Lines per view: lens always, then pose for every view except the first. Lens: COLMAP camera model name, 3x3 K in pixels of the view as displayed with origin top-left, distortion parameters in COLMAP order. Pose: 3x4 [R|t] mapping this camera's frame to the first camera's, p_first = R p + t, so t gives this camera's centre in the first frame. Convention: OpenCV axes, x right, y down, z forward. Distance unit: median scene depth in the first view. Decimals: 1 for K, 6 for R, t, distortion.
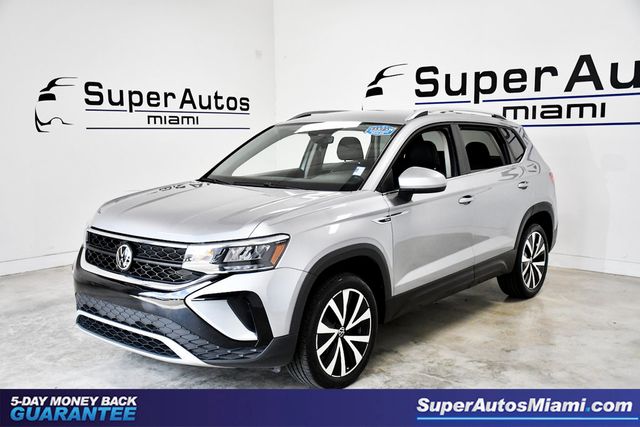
lens RADIAL K [[669.7, 0, 315.9], [0, 669.7, 214.5], [0, 0, 1]] dist [-0.033396, 0.261198]
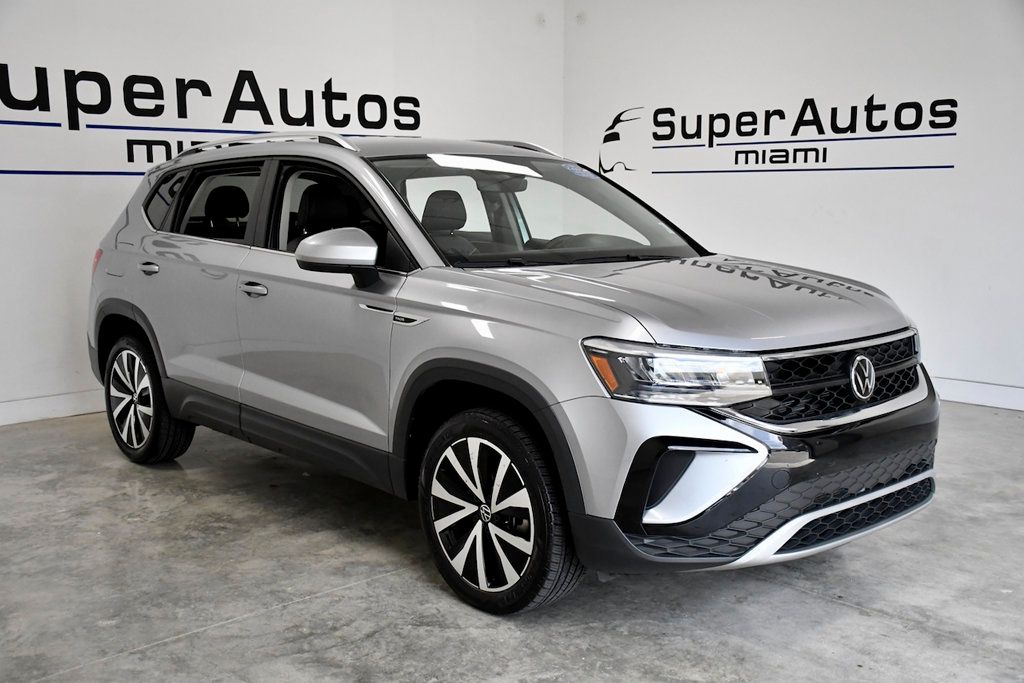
lens RADIAL K [[1071.6, 0, 505.4], [0, 1071.6, 343.0], [0, 0, 1]] dist [-0.033396, 0.261198]
pose [[0.124362, -0.131546, 0.983478, -0.625810], [0.127060, 0.985124, 0.115699, -0.056754], [-0.984068, 0.110573, 0.139226, 0.596426]]
